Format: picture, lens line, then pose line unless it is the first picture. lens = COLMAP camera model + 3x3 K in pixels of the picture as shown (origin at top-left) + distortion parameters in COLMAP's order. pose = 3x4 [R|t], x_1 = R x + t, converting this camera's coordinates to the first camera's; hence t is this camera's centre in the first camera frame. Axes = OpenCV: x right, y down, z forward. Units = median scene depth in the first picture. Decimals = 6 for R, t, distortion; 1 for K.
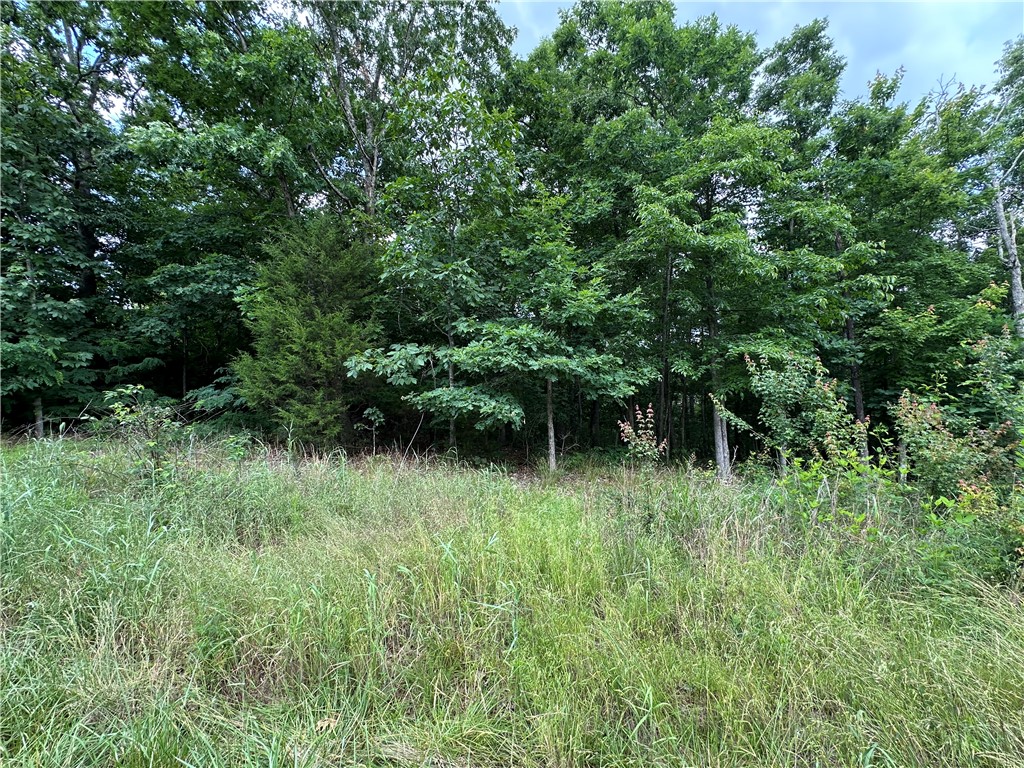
lens RADIAL K [[407.3, 0, 512.4], [0, 407.3, 386.1], [0, 0, 1]] dist [-0.001712, 0.001745]
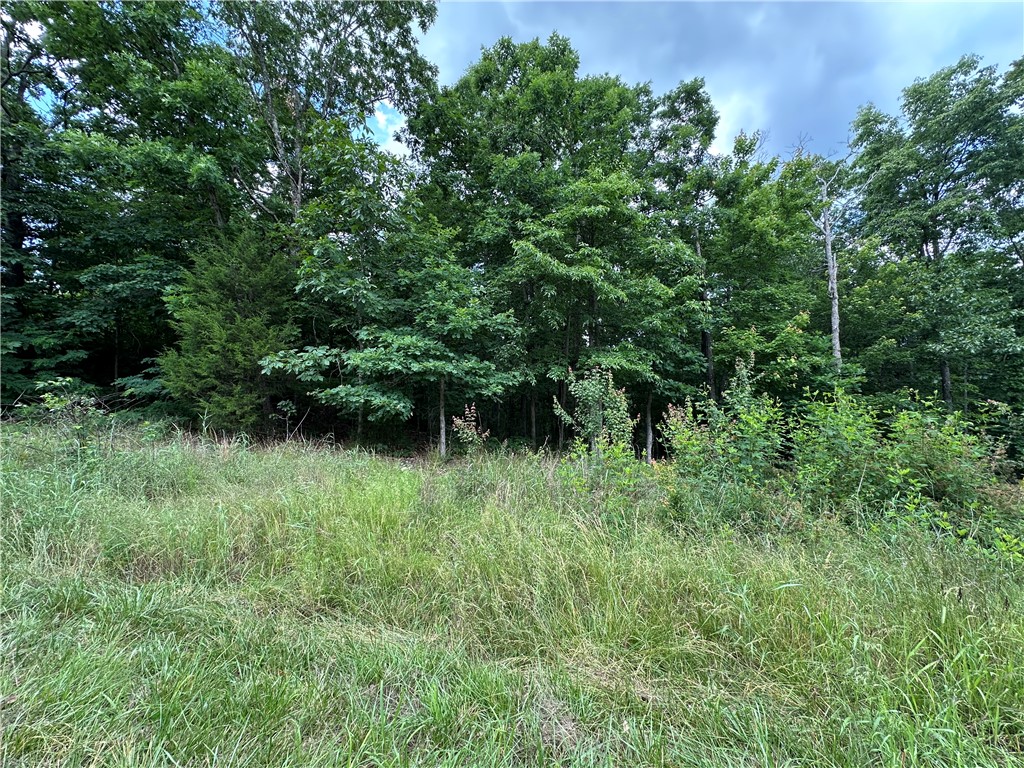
lens RADIAL K [[407.3, 0, 513.0], [0, 407.3, 385.9], [0, 0, 1]] dist [-0.001712, 0.001745]
pose [[0.996194, 0.023239, 0.084010, 0.212366], [-0.024620, 0.999578, 0.015436, -0.023258], [-0.083616, -0.017446, 0.996345, -0.223799]]
